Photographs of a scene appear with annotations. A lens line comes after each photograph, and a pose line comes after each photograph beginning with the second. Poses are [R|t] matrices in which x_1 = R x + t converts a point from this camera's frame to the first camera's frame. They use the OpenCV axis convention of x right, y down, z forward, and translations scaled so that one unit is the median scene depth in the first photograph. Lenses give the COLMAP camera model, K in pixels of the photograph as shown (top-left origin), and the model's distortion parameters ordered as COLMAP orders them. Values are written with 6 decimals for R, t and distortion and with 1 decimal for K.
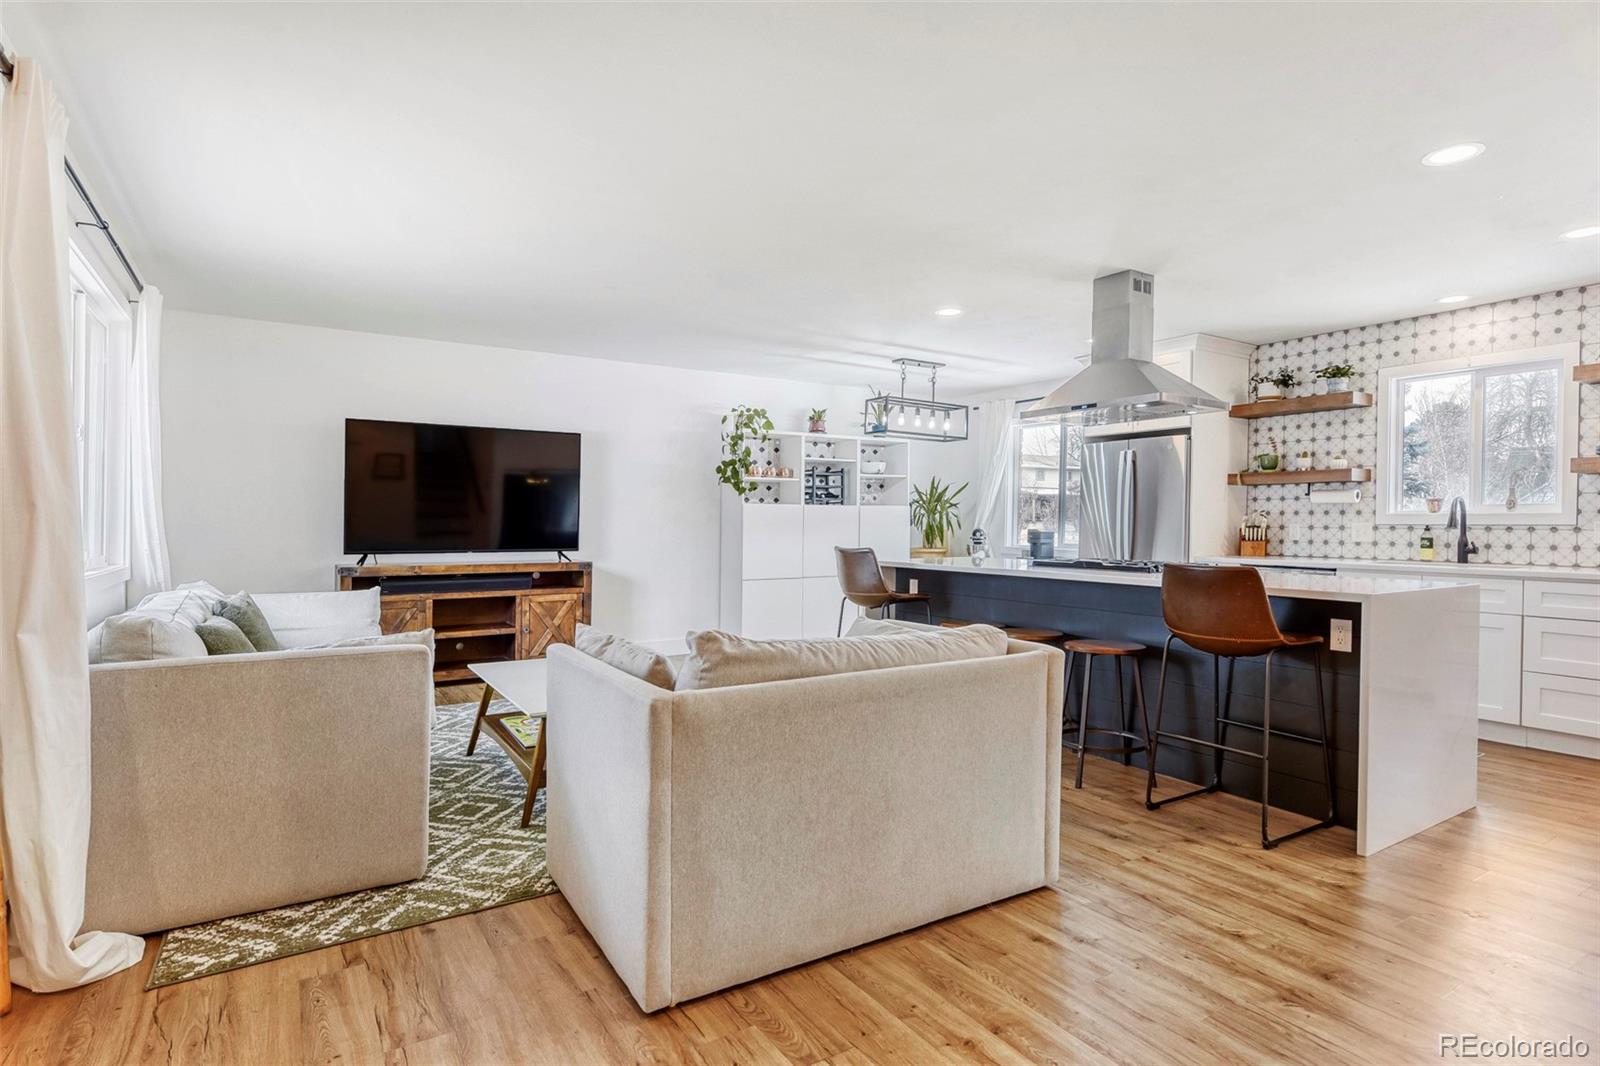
lens RADIAL K [[836.8, 0, 851.3], [0, 836.8, 509.8], [0, 0, 1]] dist [-0.011016, 0.004549]
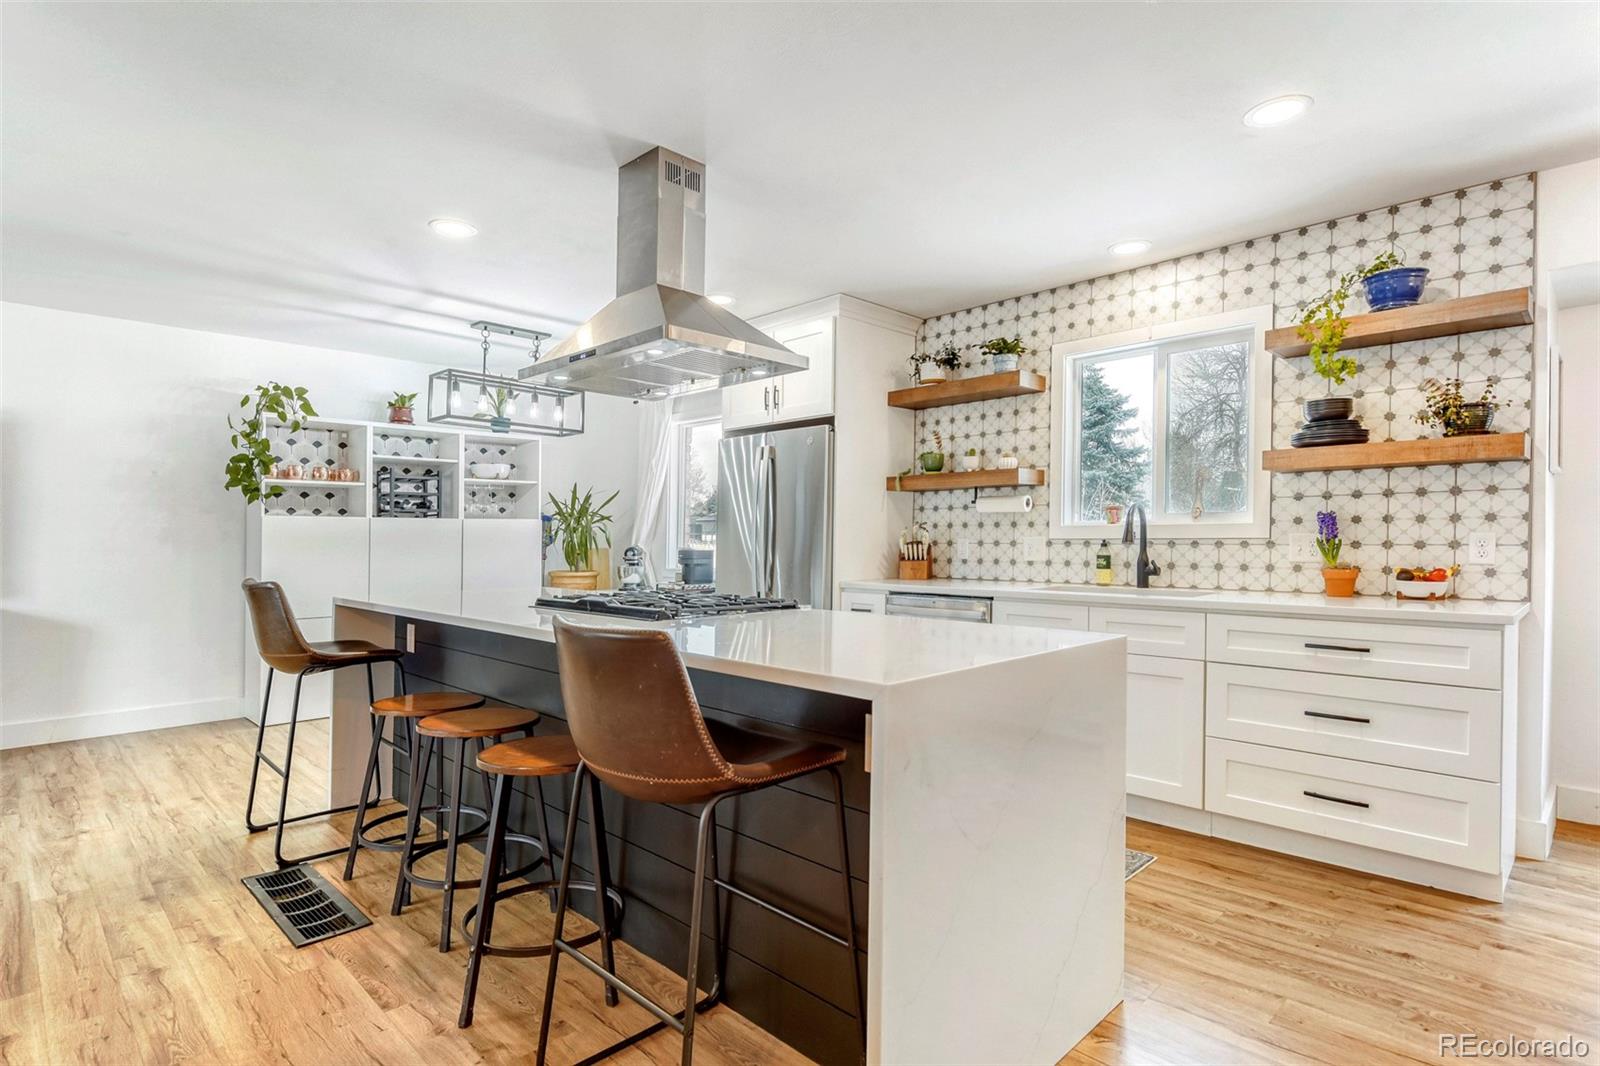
lens RADIAL K [[800.5, 0, 812.1], [0, 800.5, 524.5], [0, 0, 1]] dist [0.005333, -0.001236]
pose [[0.981373, -0.001994, 0.192101, 0.249318], [0.002884, 0.999986, -0.004353, 0.005996], [-0.192090, 0.004826, 0.981365, 0.280591]]
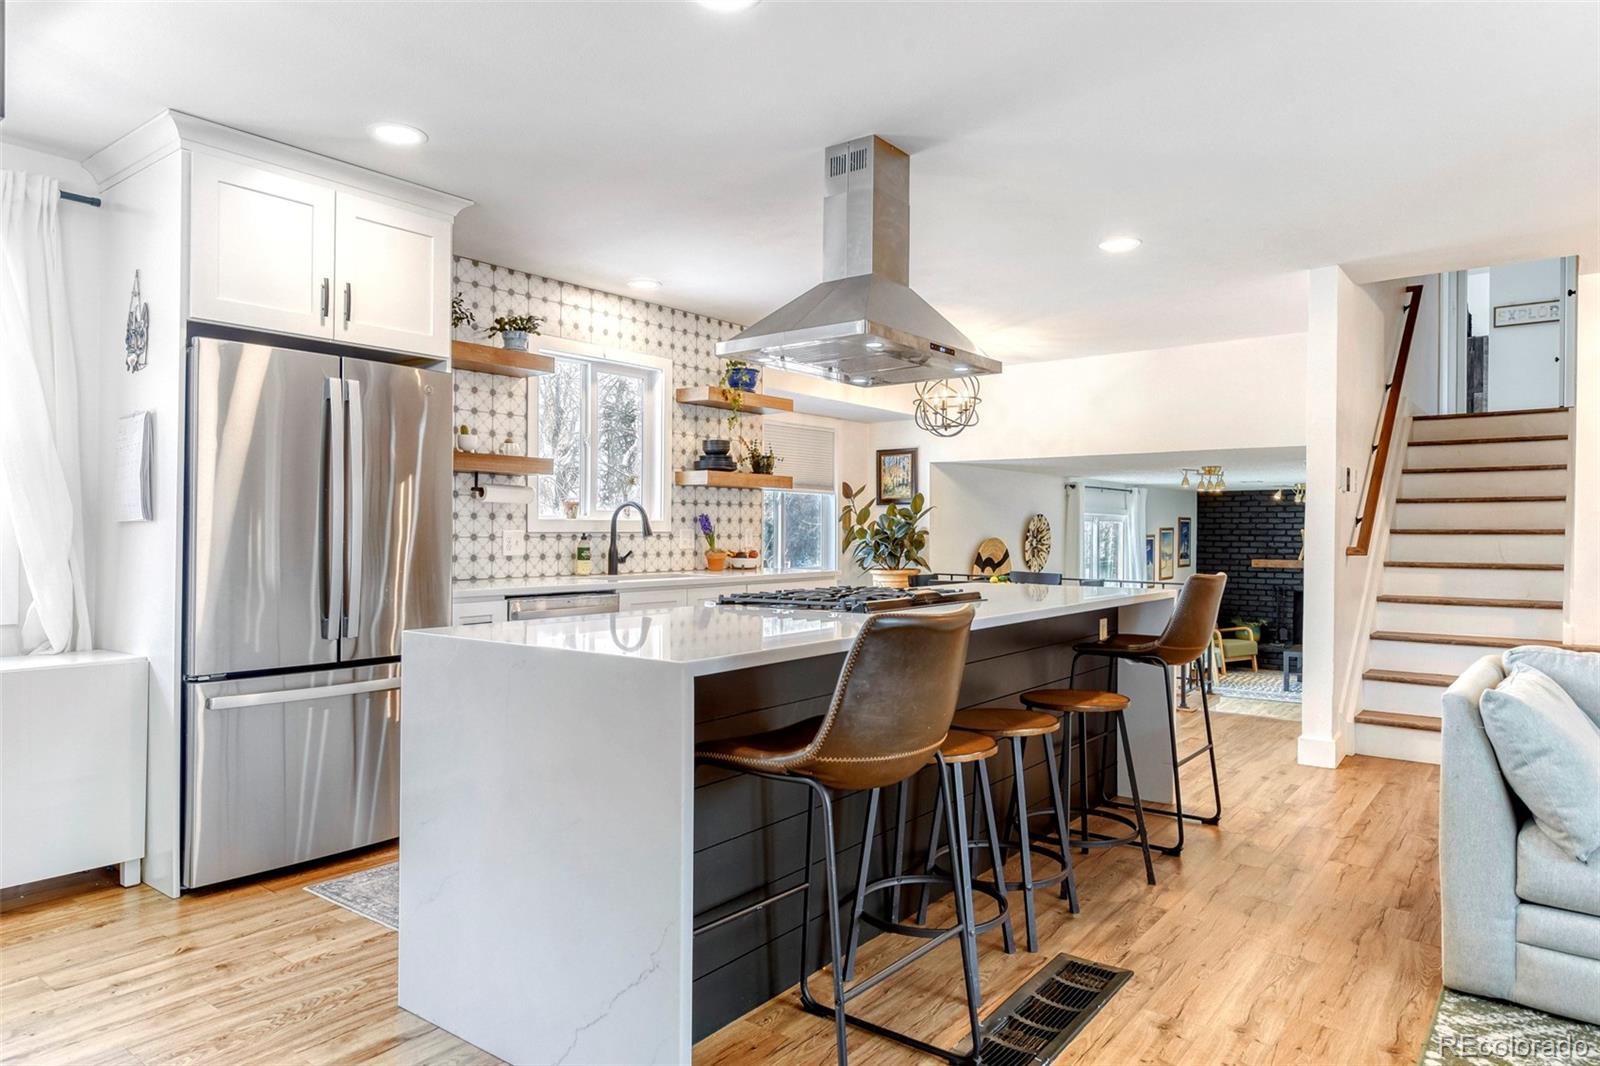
lens RADIAL K [[990.3, 0, 783.1], [0, 990.3, 529.0], [0, 0, 1]] dist [-0.001391, 0.005572]
pose [[-0.289971, -0.000064, 0.957035, -0.304787], [-0.013980, 0.999894, -0.004169, 0.014290], [-0.956933, -0.014589, -0.289941, 0.999145]]
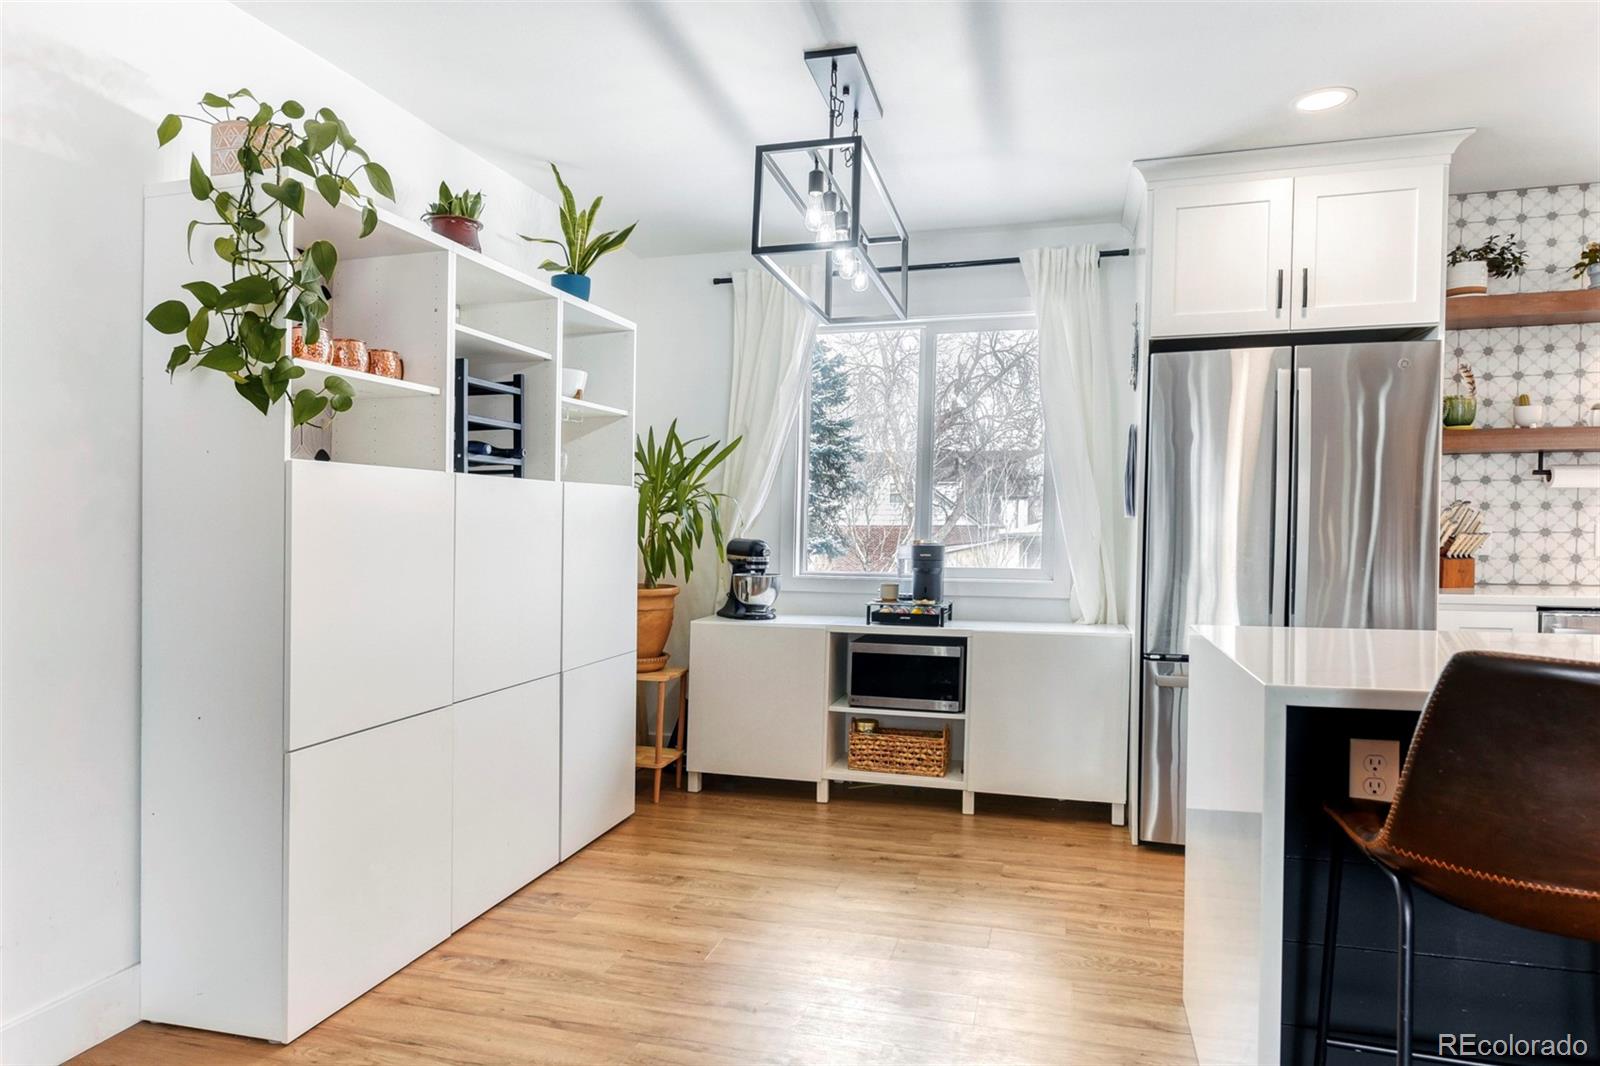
lens RADIAL K [[990.3, 0, 792.6], [0, 990.3, 528.6], [0, 0, 1]] dist [-0.001391, 0.005572]
pose [[0.769868, -0.005866, 0.638177, -0.251566], [-0.003920, 0.999895, 0.013921, 0.011555], [-0.638191, -0.013219, 0.769764, 0.815988]]
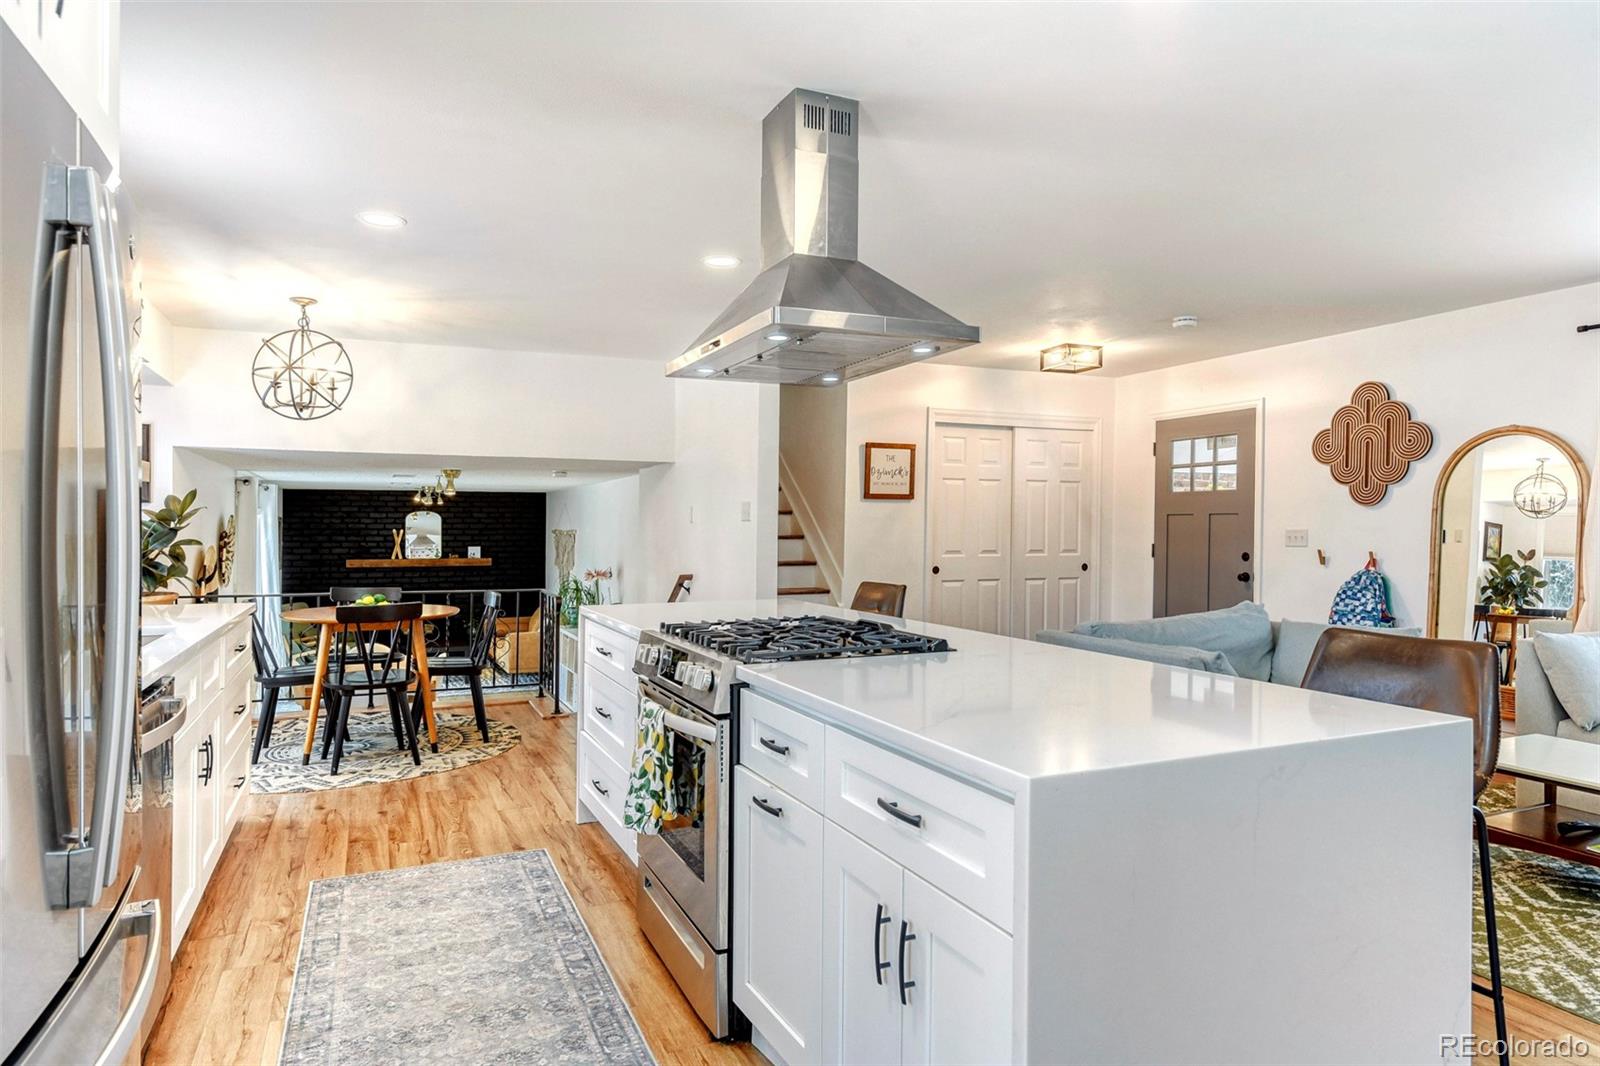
lens RADIAL K [[958.0, 0, 805.0], [0, 958.0, 540.7], [0, 0, 1]] dist [0.012777, 0.000297]
pose [[-0.983949, -0.006129, 0.178343, 0.160455], [-0.005615, 0.999978, 0.003390, 0.002870], [-0.178360, 0.002334, -0.983963, 1.260271]]
